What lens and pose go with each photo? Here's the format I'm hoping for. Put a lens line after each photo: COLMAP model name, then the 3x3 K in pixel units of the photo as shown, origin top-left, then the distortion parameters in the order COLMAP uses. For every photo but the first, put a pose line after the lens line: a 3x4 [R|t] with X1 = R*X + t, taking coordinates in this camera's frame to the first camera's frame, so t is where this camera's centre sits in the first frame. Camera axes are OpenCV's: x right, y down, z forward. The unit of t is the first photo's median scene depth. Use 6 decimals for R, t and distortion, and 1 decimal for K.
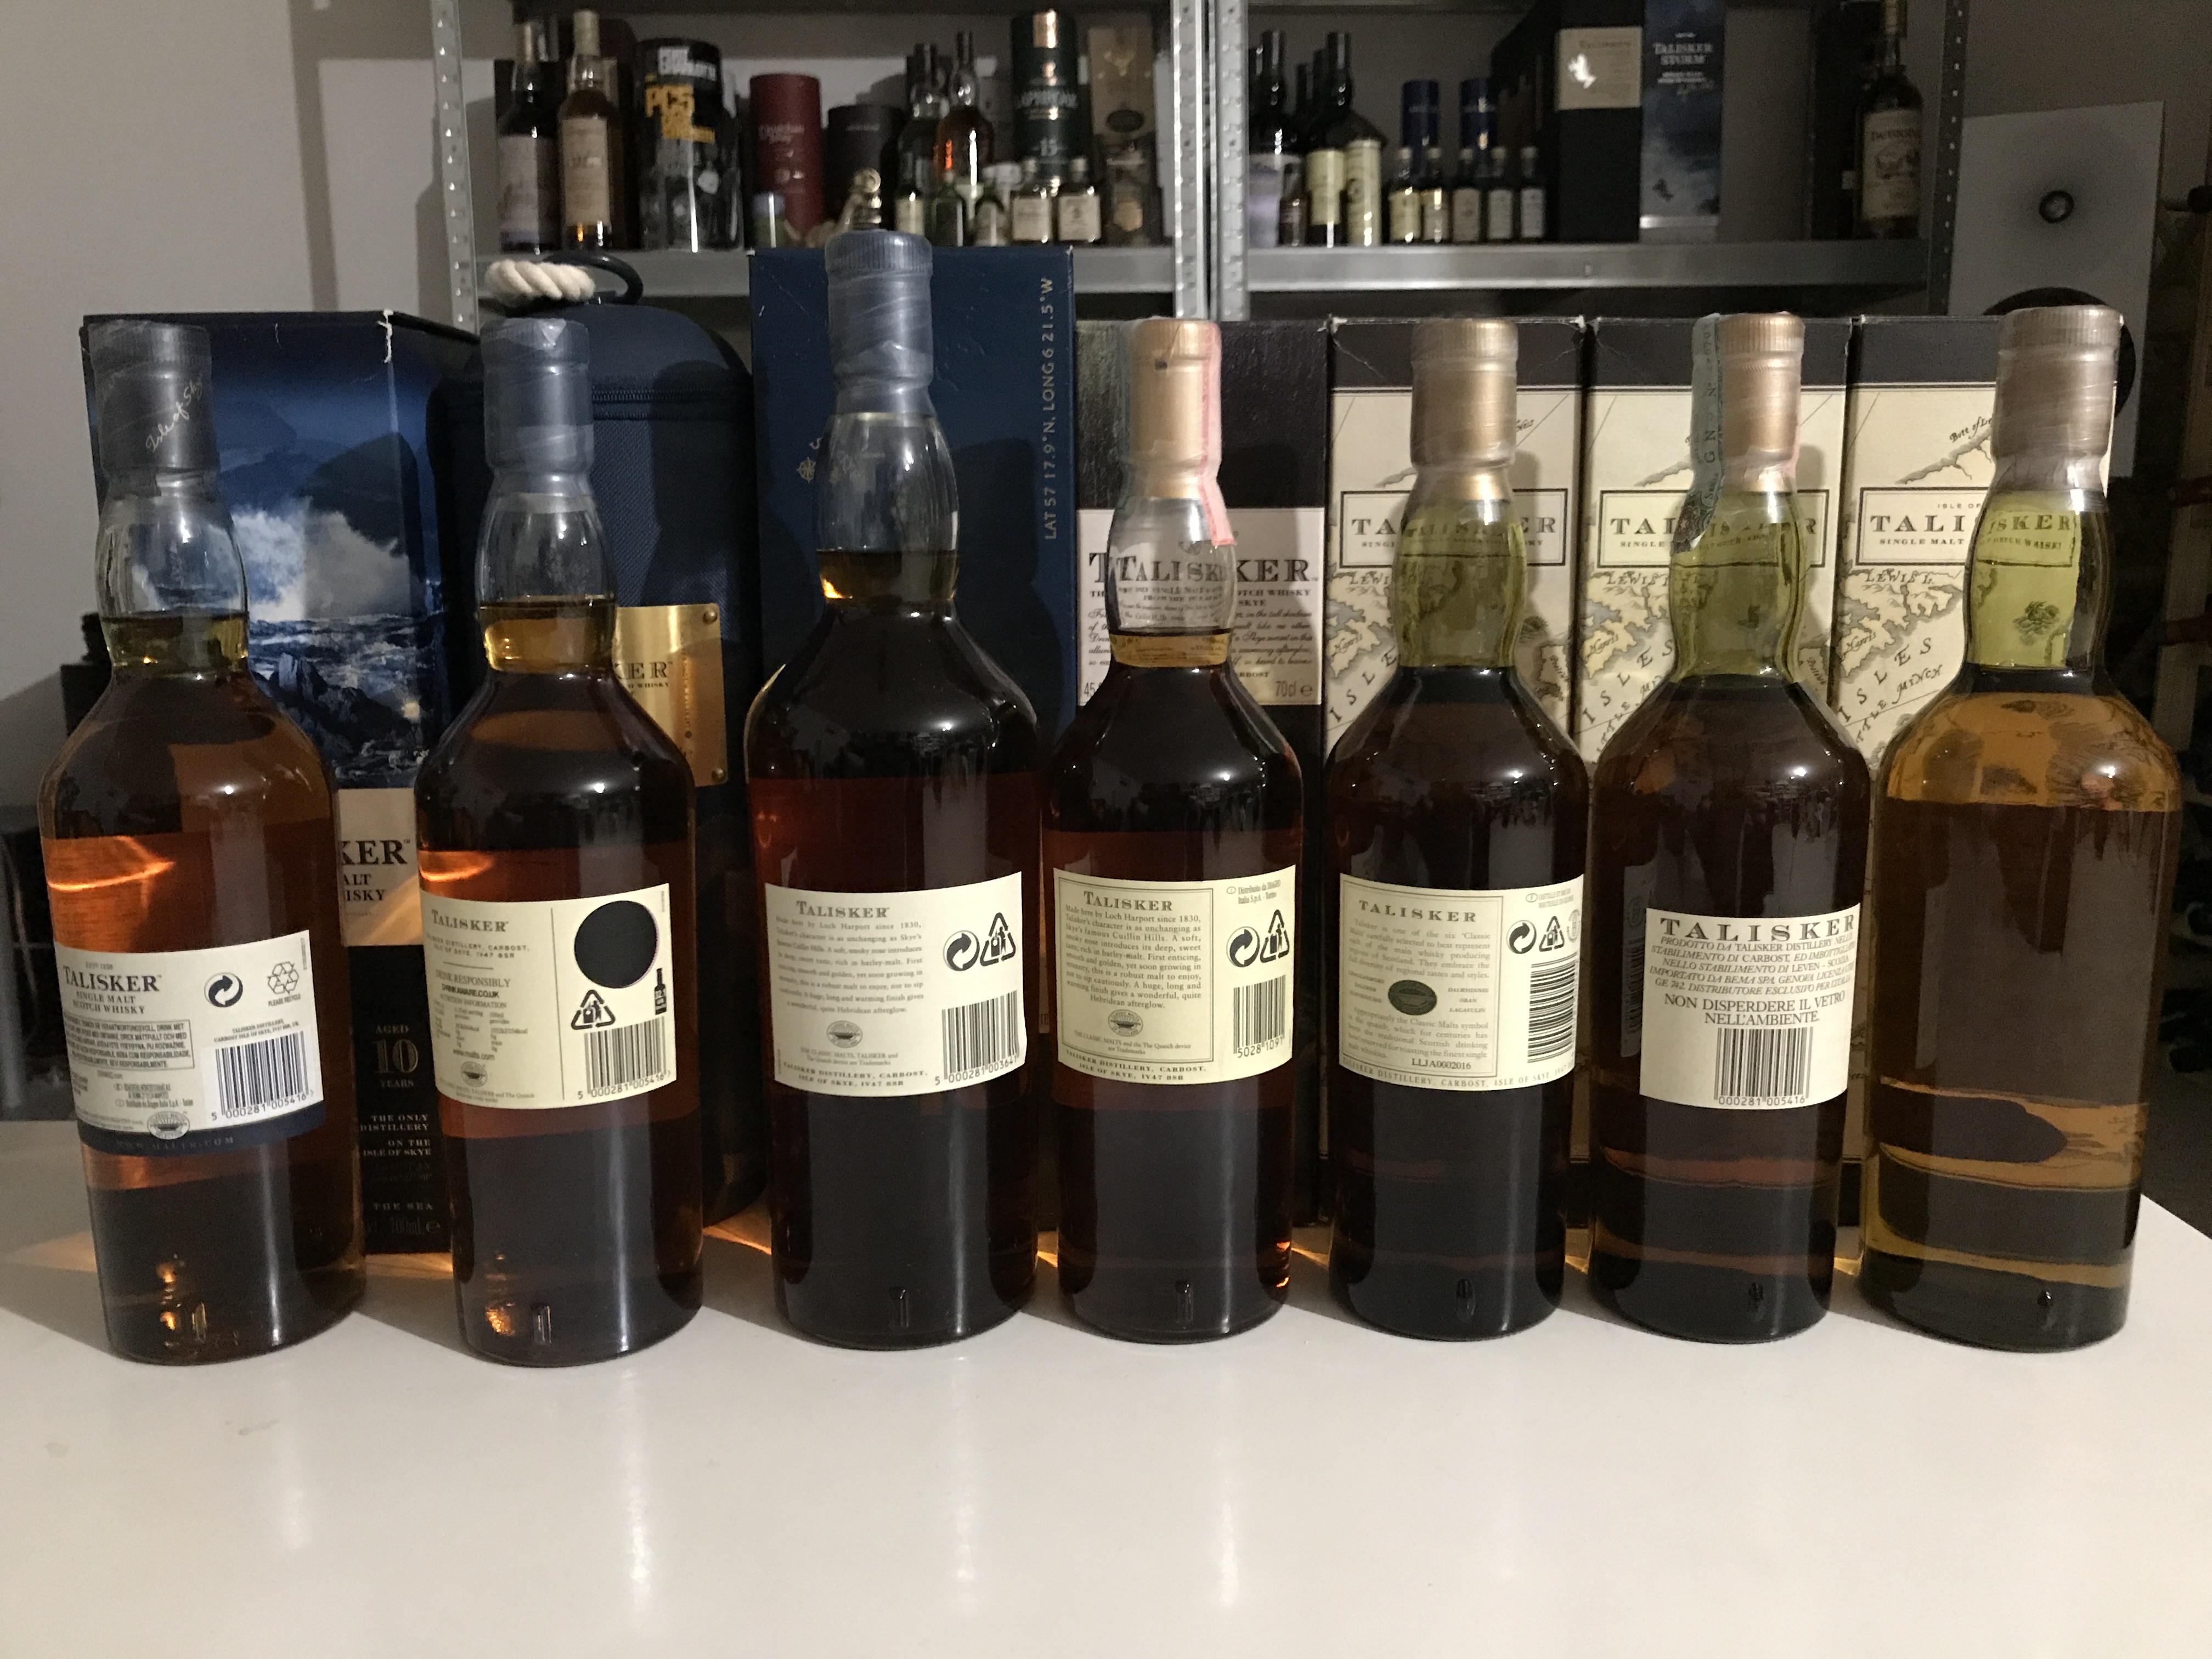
lens RADIAL K [[1777.3, 0, 1083.4], [0, 1777.3, 825.8], [0, 0, 1]] dist [0.007074, -0.000142]
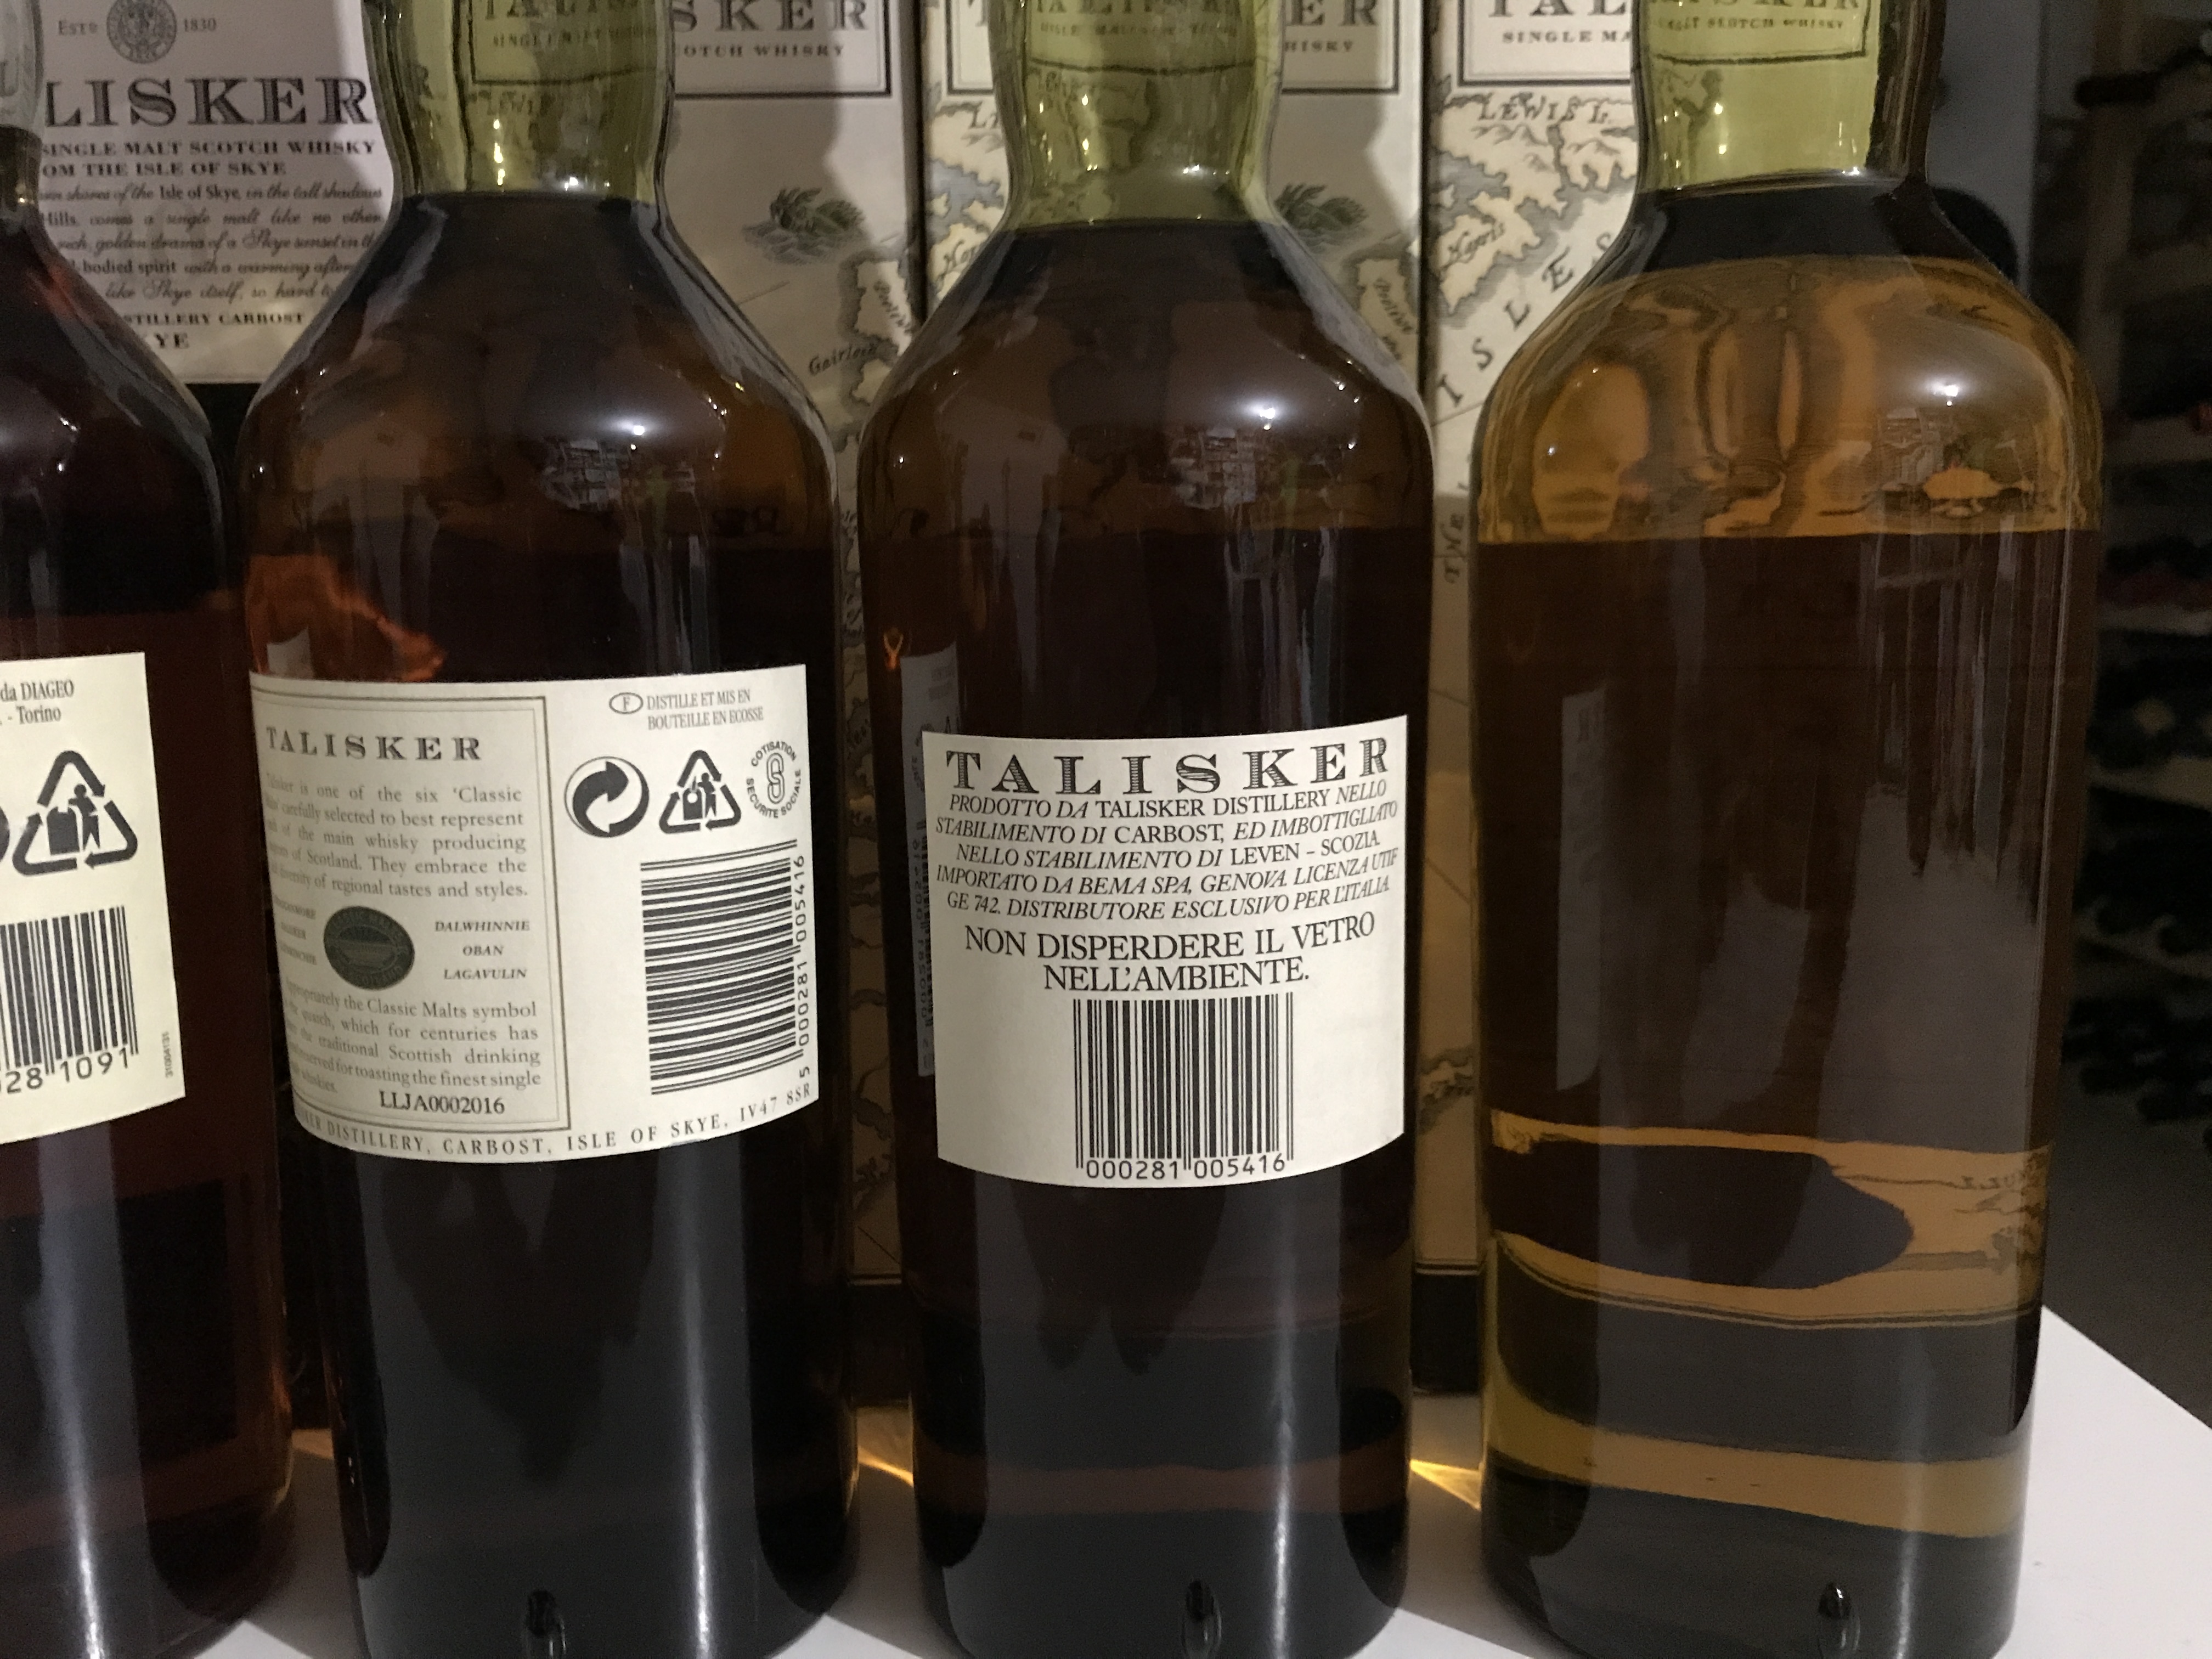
lens RADIAL K [[1785.1, 0, 1106.0], [0, 1785.1, 829.5], [0, 0, 1]] dist [0.011983, -0.002438]
pose [[0.998382, -0.017691, 0.054038, 0.338758], [0.018584, 0.999698, -0.016074, 0.078483], [-0.053738, 0.017052, 0.998409, 0.562503]]
